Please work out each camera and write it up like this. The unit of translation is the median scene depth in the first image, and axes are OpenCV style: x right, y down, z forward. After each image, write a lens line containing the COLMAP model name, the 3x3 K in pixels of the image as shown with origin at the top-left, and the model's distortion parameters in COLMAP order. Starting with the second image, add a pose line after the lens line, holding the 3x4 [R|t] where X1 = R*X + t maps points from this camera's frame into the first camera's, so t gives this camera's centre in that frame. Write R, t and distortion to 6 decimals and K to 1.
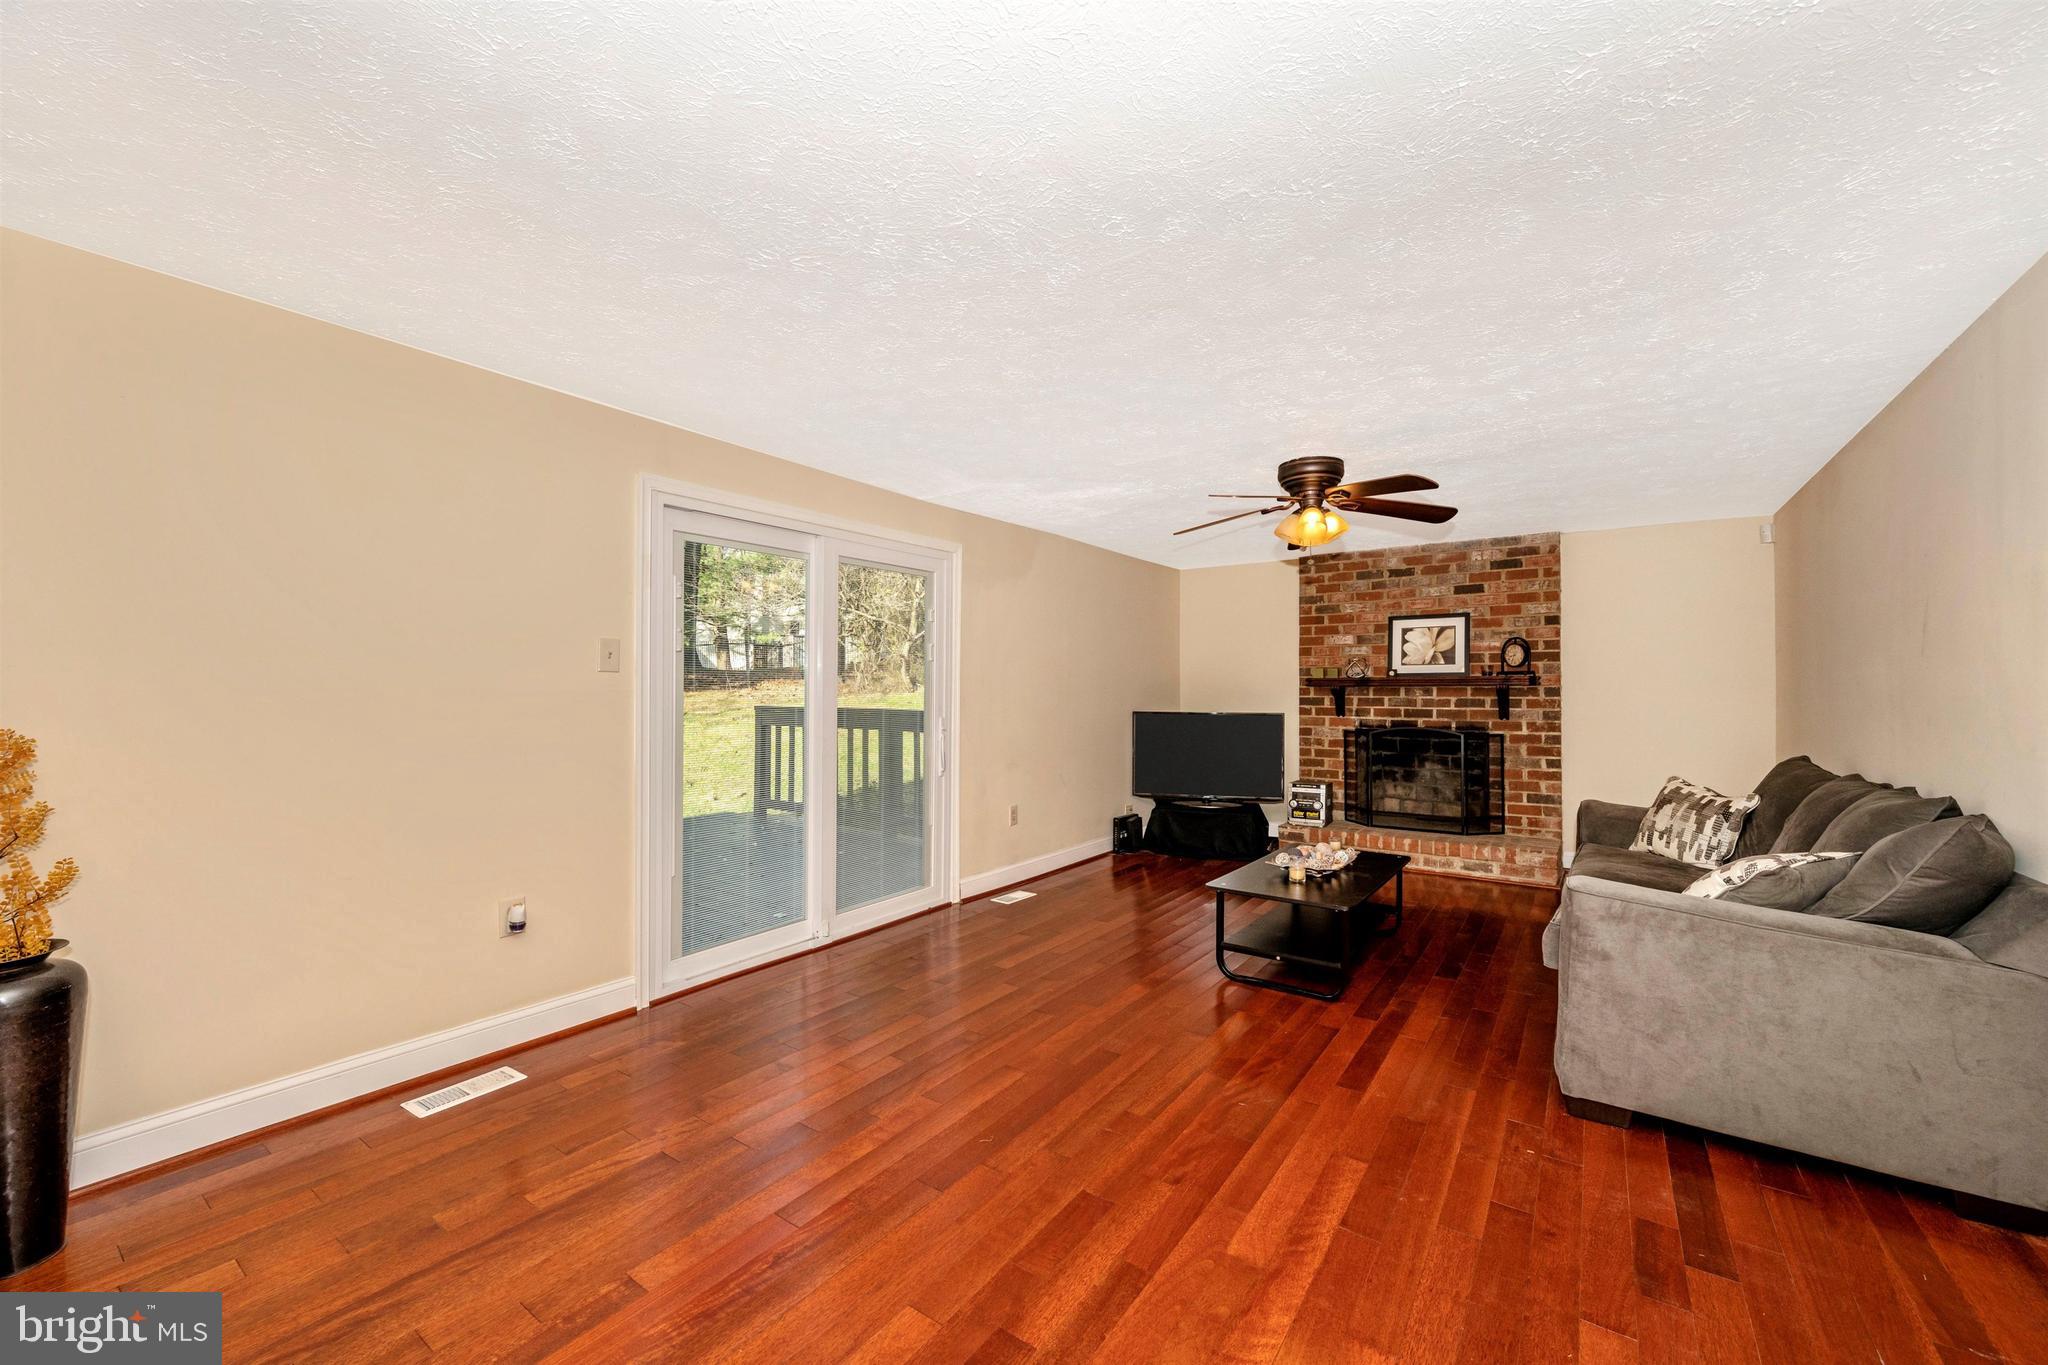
lens RADIAL K [[818.3, 0, 1021.0], [0, 818.3, 682.7], [0, 0, 1]] dist [-0.003099, 0.000860]
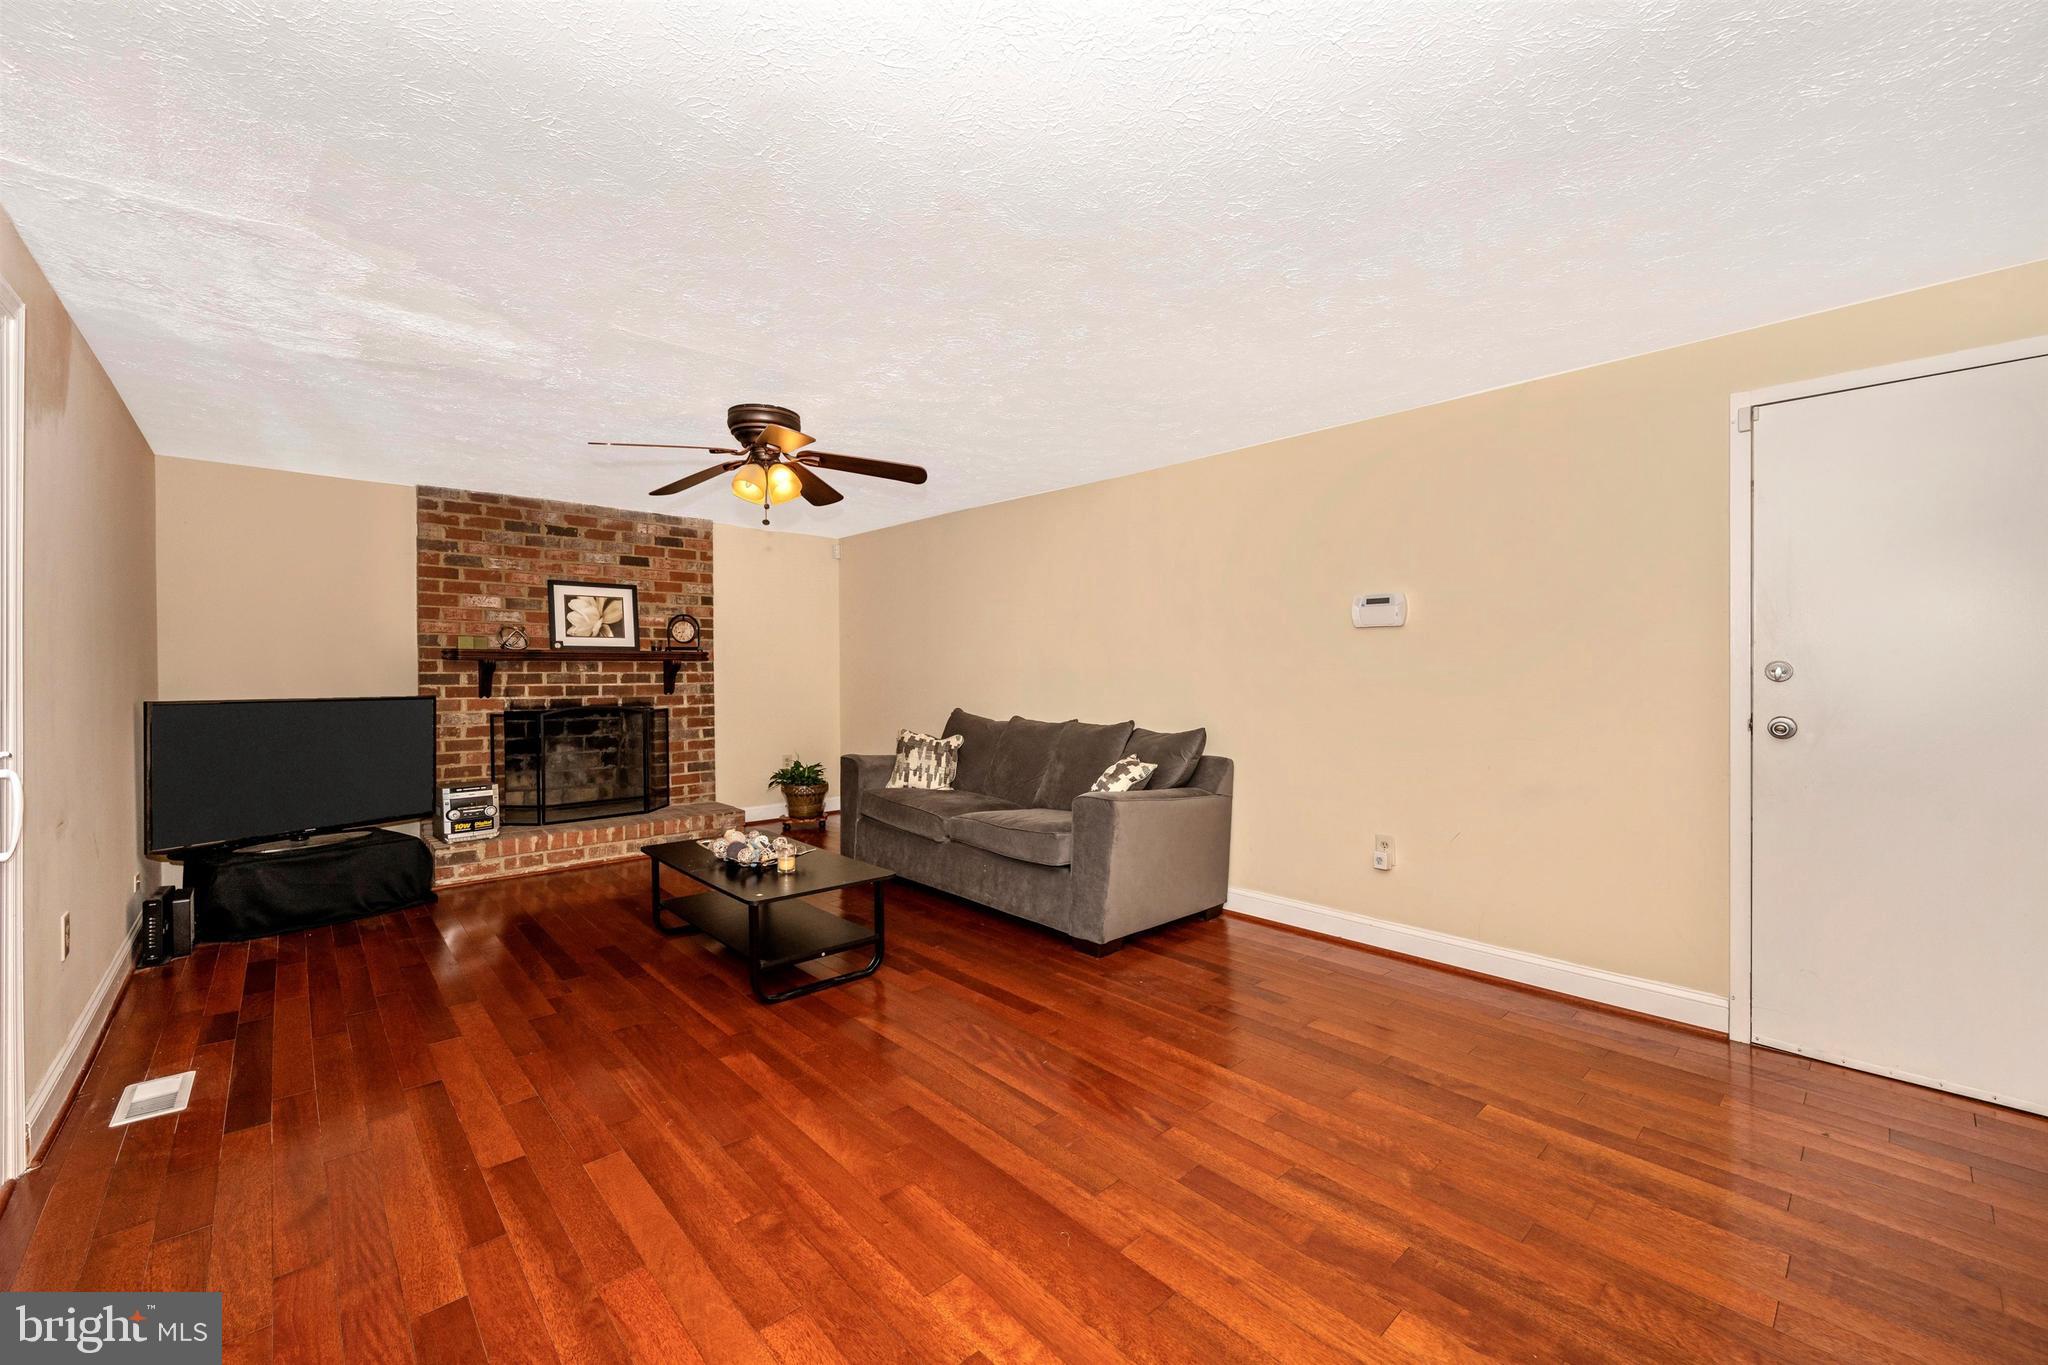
lens RADIAL K [[818.3, 0, 1026.4], [0, 818.3, 678.7], [0, 0, 1]] dist [-0.003099, 0.000860]
pose [[0.191210, -0.011752, 0.981479, -0.317107], [-0.009681, 0.999857, 0.013858, 0.007237], [-0.981501, -0.012151, 0.191069, 0.354677]]
